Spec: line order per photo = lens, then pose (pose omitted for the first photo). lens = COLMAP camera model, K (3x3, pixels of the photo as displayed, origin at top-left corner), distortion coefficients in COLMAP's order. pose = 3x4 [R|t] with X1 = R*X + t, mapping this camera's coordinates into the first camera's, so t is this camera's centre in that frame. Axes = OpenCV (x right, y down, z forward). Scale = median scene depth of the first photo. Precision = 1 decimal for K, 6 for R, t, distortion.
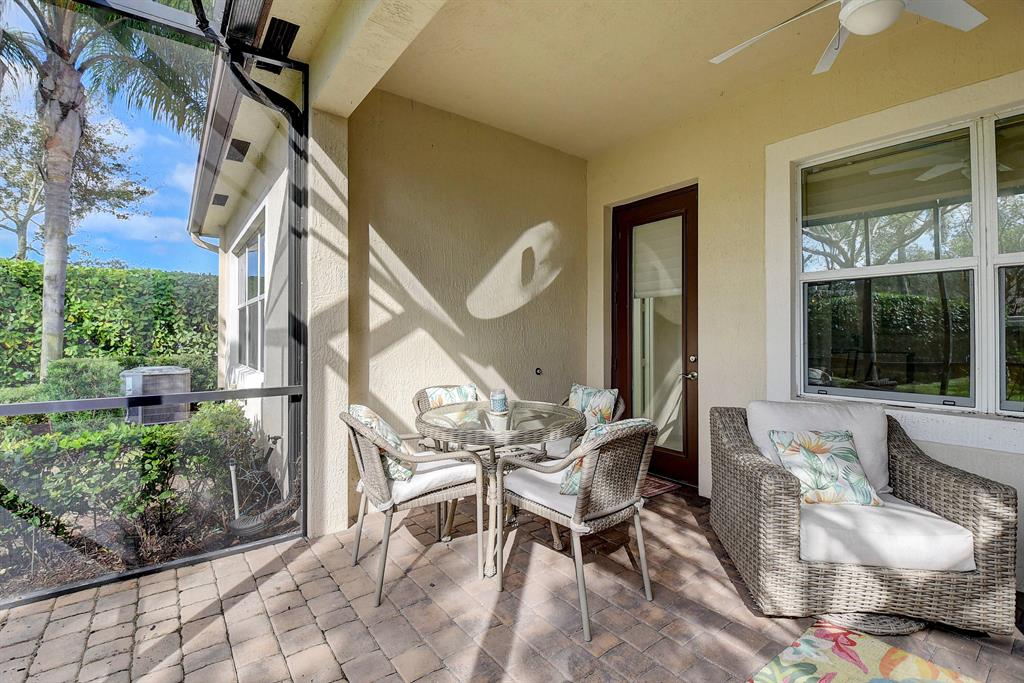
lens RADIAL K [[453.3, 0, 509.7], [0, 453.3, 330.7], [0, 0, 1]] dist [0.014164, -0.026101]
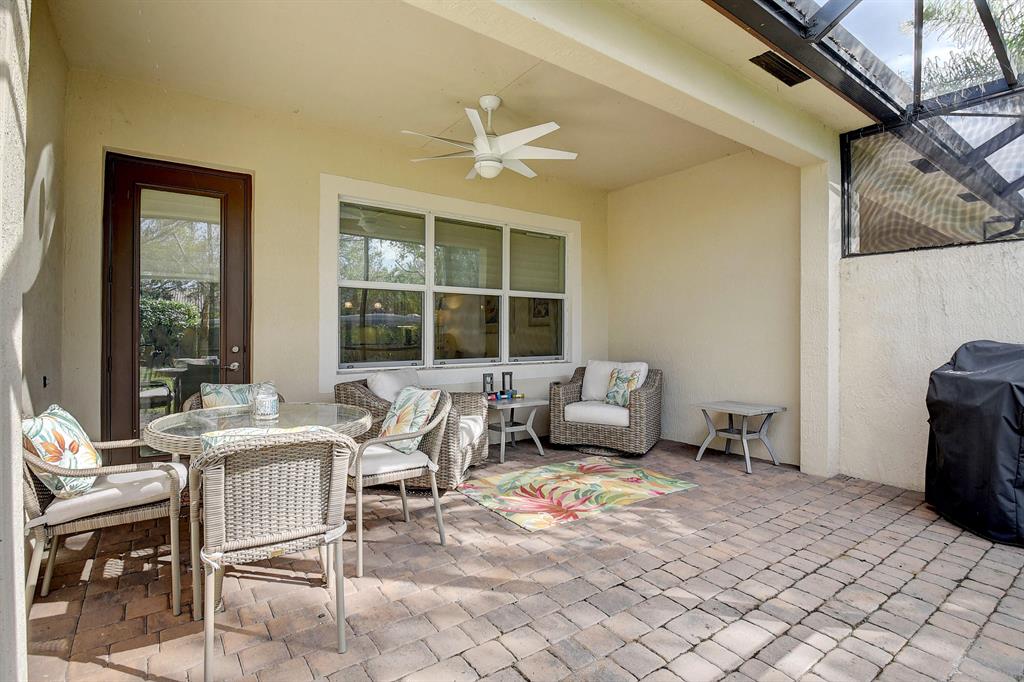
lens RADIAL K [[473.9, 0, 511.1], [0, 473.9, 334.6], [0, 0, 1]] dist [-0.000185, 0.000218]
pose [[0.038571, -0.003644, 0.999249, -0.729372], [-0.006700, 0.999970, 0.003906, 0.025768], [-0.999233, -0.006845, 0.038545, 0.440415]]
